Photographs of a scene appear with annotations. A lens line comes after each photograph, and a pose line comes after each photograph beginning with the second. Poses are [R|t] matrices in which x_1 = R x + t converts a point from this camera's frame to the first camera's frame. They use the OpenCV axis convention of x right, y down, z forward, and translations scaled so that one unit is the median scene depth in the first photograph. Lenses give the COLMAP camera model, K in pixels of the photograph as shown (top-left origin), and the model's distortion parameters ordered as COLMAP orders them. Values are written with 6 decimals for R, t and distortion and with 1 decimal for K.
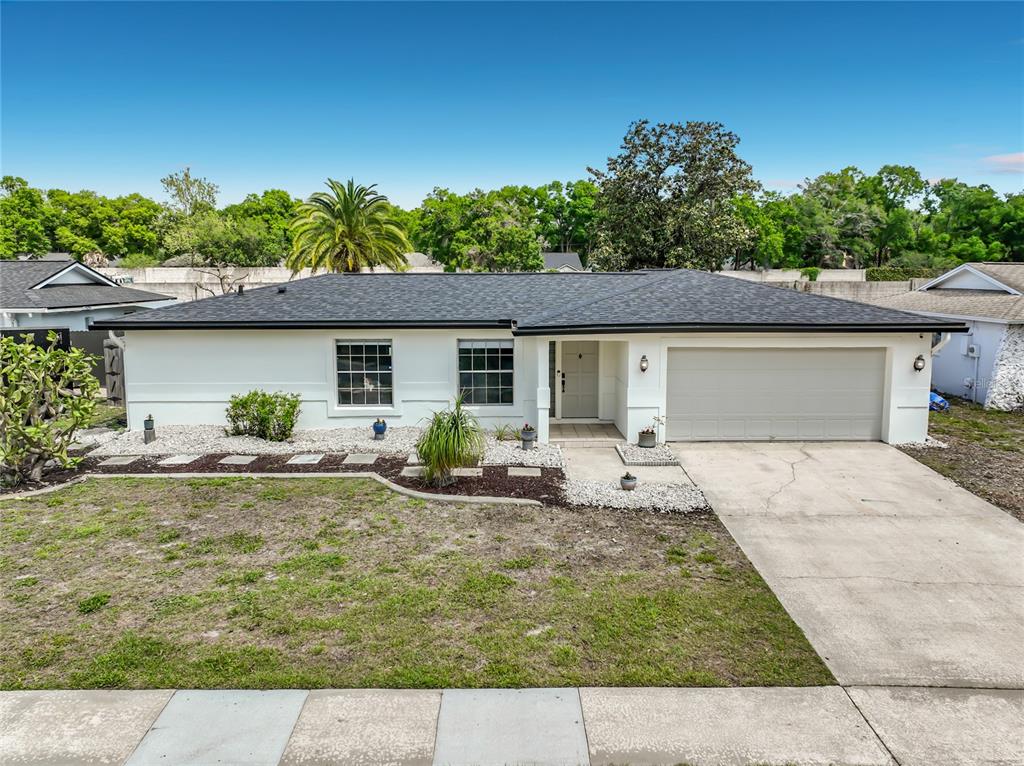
lens RADIAL K [[726.7, 0, 508.4], [0, 726.7, 391.3], [0, 0, 1]] dist [-0.005723, 0.020628]
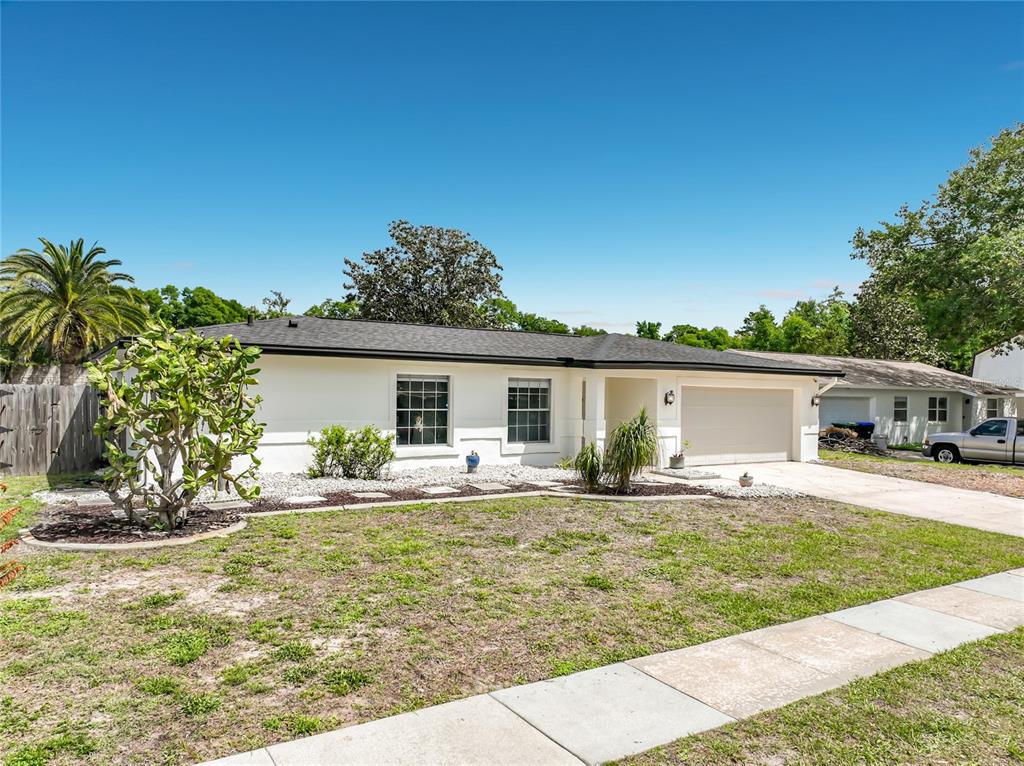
lens RADIAL K [[726.7, 0, 511.9], [0, 726.7, 411.3], [0, 0, 1]] dist [-0.005723, 0.020628]
pose [[0.845609, 0.003752, 0.533790, -0.645796], [0.070013, 0.990557, -0.117874, 0.101684], [-0.529191, 0.137047, 0.837362, 0.156161]]
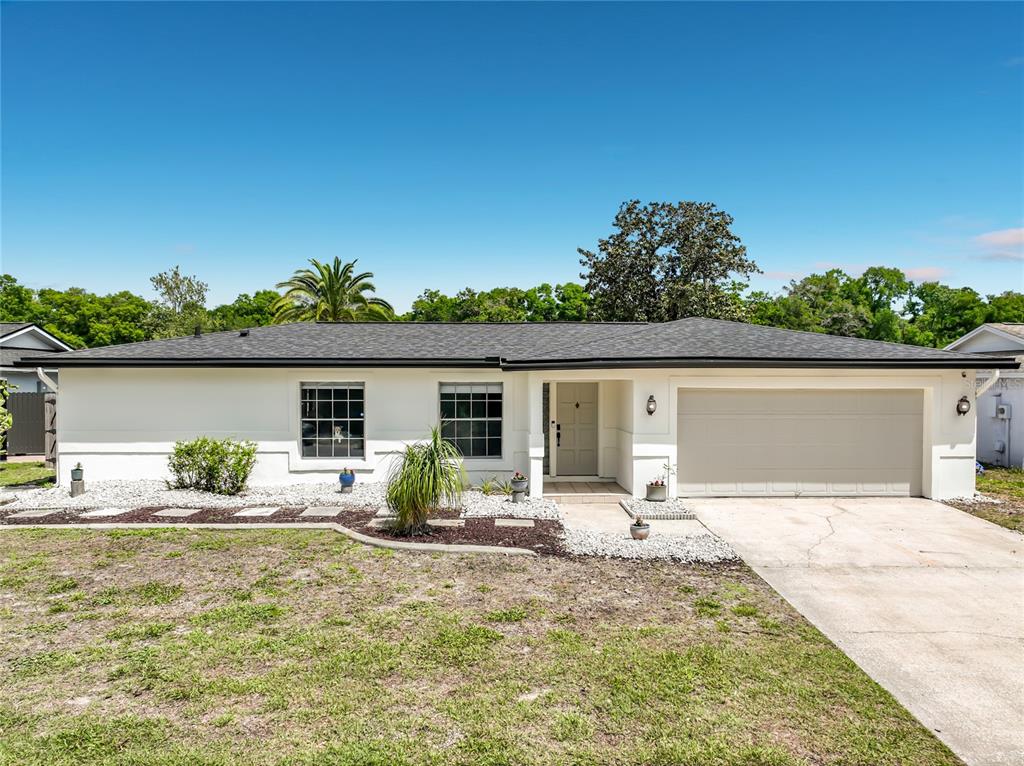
lens RADIAL K [[726.7, 0, 509.0], [0, 726.7, 420.7], [0, 0, 1]] dist [-0.005723, 0.020628]
pose [[0.999888, 0.002800, 0.014702, 0.002431], [-0.001253, 0.994558, -0.104174, 0.070666], [-0.014914, 0.104144, 0.994450, 0.131754]]
